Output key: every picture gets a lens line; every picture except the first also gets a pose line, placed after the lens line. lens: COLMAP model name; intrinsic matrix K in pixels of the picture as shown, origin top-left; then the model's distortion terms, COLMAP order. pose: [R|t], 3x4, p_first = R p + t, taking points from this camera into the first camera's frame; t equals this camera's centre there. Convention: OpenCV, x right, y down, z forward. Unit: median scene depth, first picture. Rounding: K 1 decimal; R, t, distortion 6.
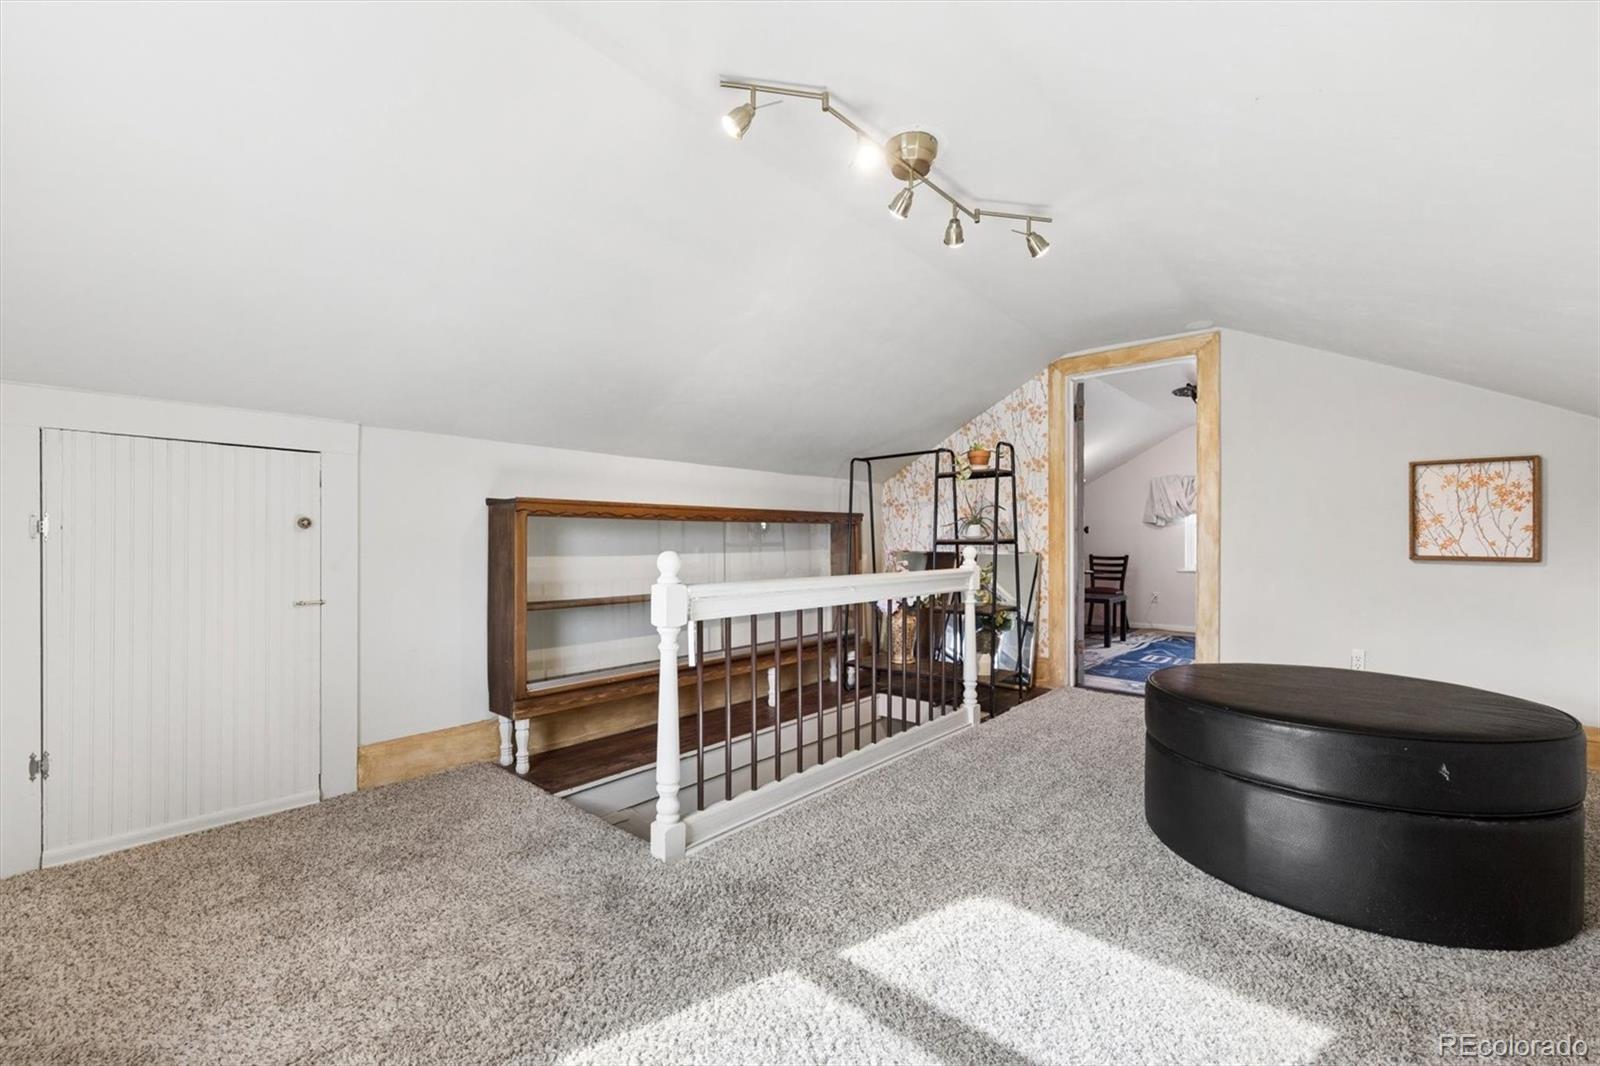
lens RADIAL K [[654.8, 0, 800.0], [0, 654.8, 533.0], [0, 0, 1]] dist [-0.001387, -0.000195]
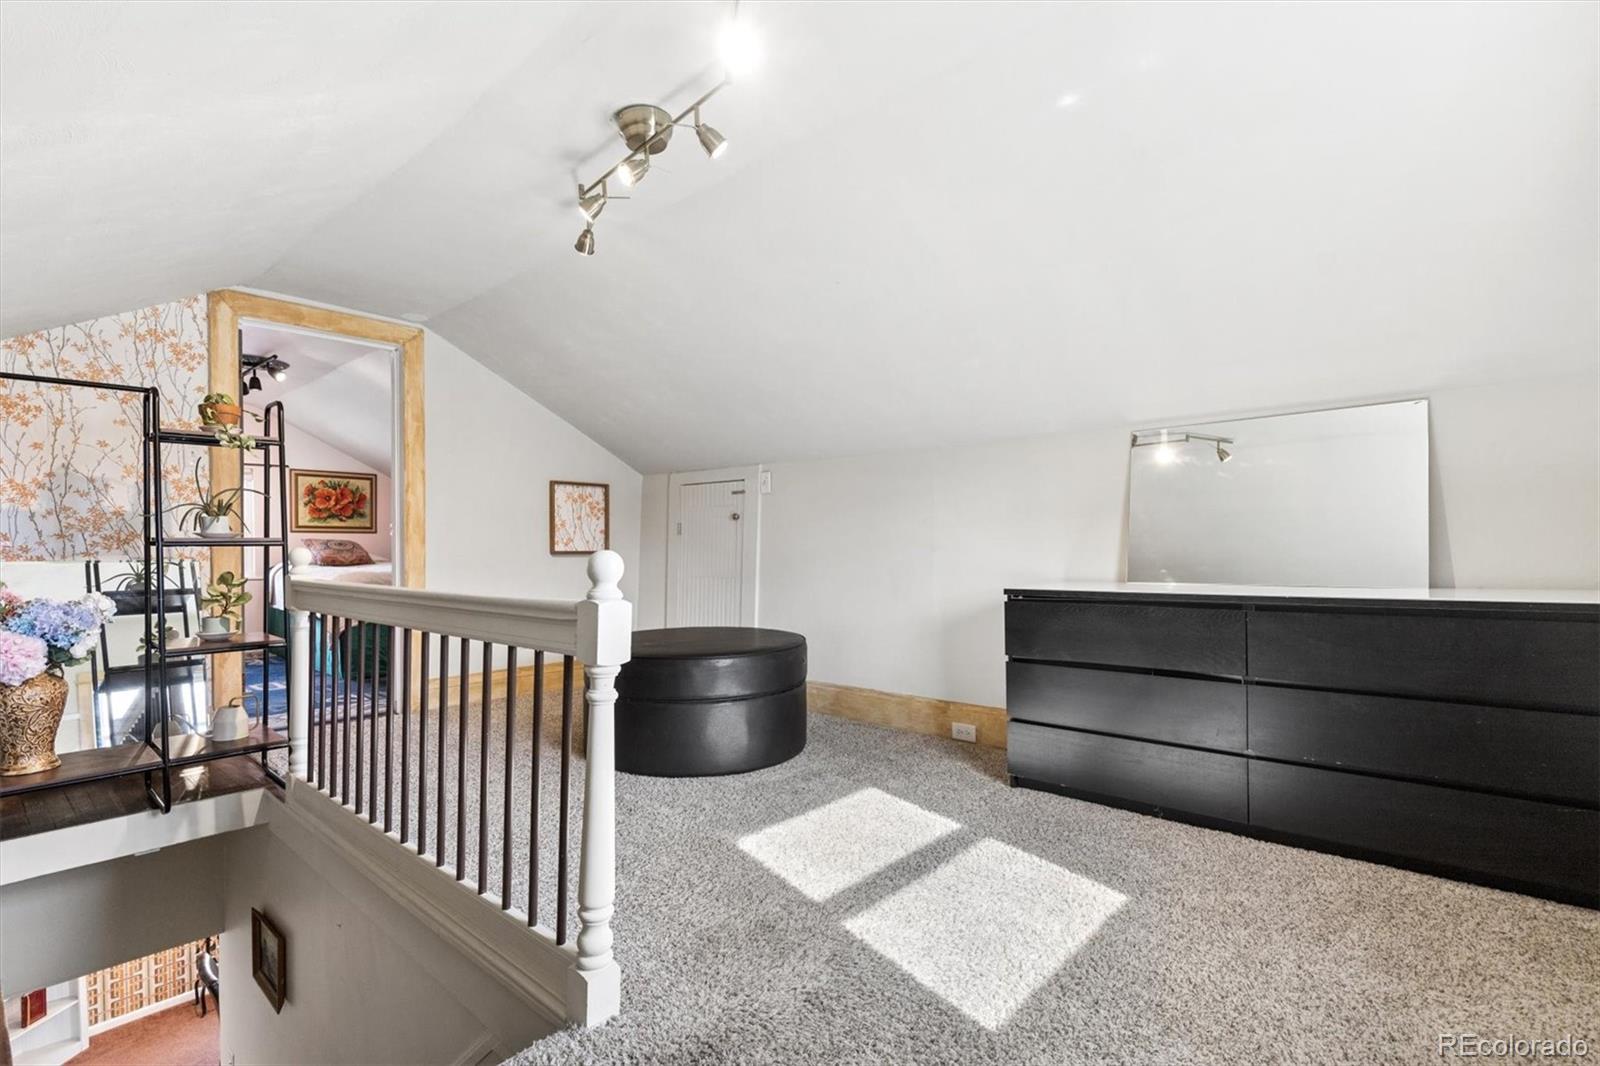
lens RADIAL K [[758.8, 0, 794.2], [0, 758.8, 547.8], [0, 0, 1]] dist [0.003735, 0.000067]
pose [[0.005600, -0.009426, 0.999940, -0.511760], [-0.006742, 0.999932, 0.009464, 0.008461], [-0.999962, -0.006794, 0.005536, 0.428241]]
